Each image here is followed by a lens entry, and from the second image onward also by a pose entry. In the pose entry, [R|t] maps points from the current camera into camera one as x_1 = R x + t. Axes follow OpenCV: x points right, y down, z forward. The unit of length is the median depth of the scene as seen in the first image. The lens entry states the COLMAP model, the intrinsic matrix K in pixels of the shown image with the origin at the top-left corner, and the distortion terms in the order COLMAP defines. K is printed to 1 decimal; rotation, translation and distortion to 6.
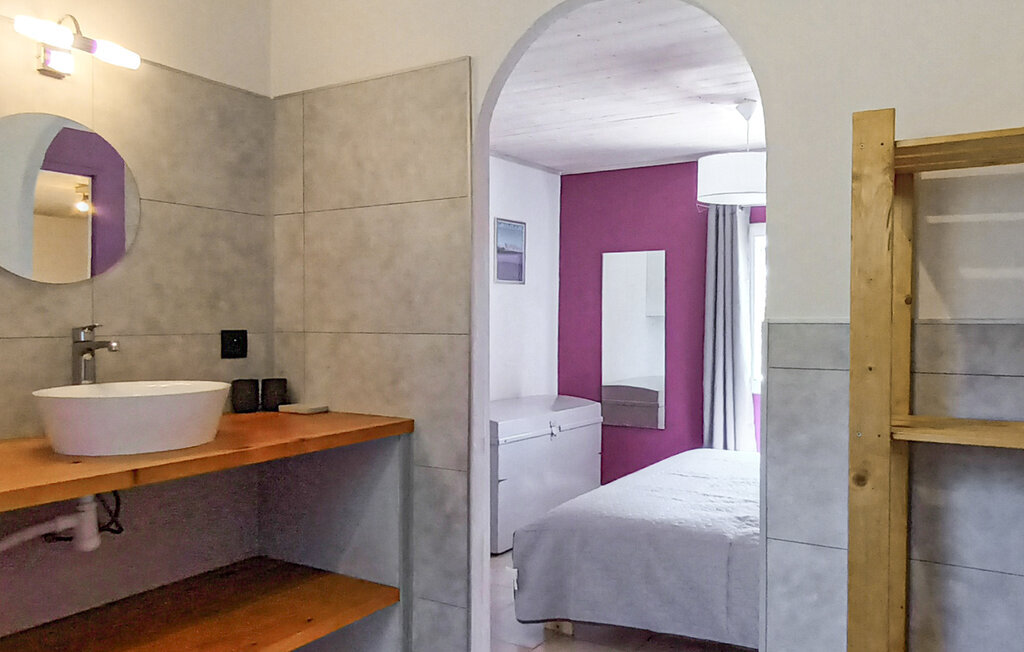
lens RADIAL K [[747.6, 0, 518.2], [0, 747.6, 326.7], [0, 0, 1]] dist [0.002740, 0.005778]
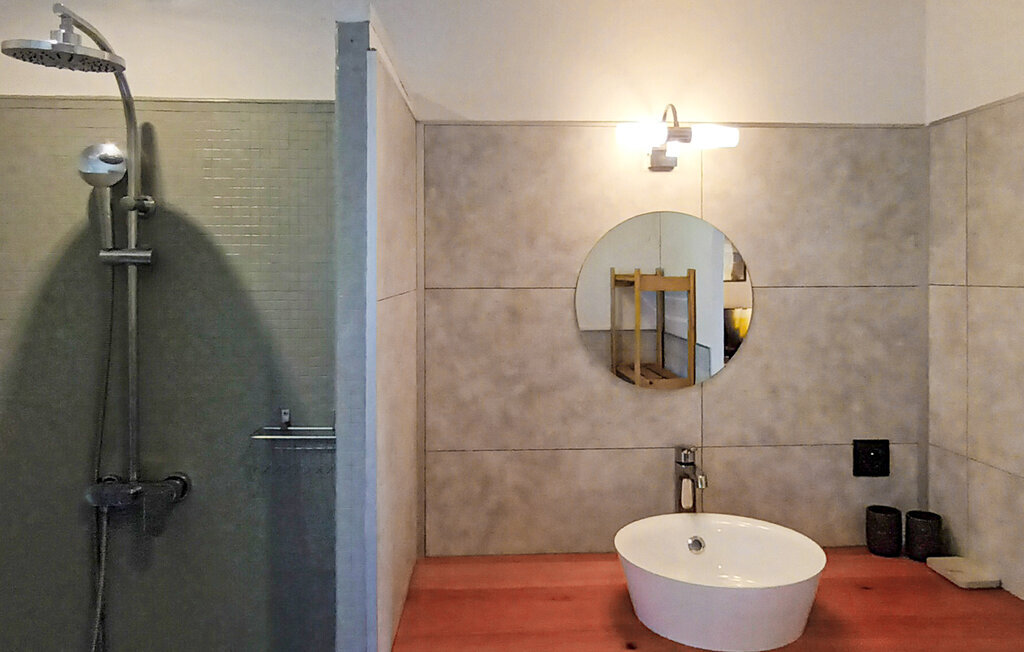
lens RADIAL K [[747.6, 0, 514.9], [0, 747.6, 332.3], [0, 0, 1]] dist [0.002740, 0.005778]
pose [[0.613818, 0.003735, -0.789439, 0.007899], [0.016638, 0.999705, 0.017667, -0.128221], [0.789272, -0.023979, 0.613575, 0.232004]]
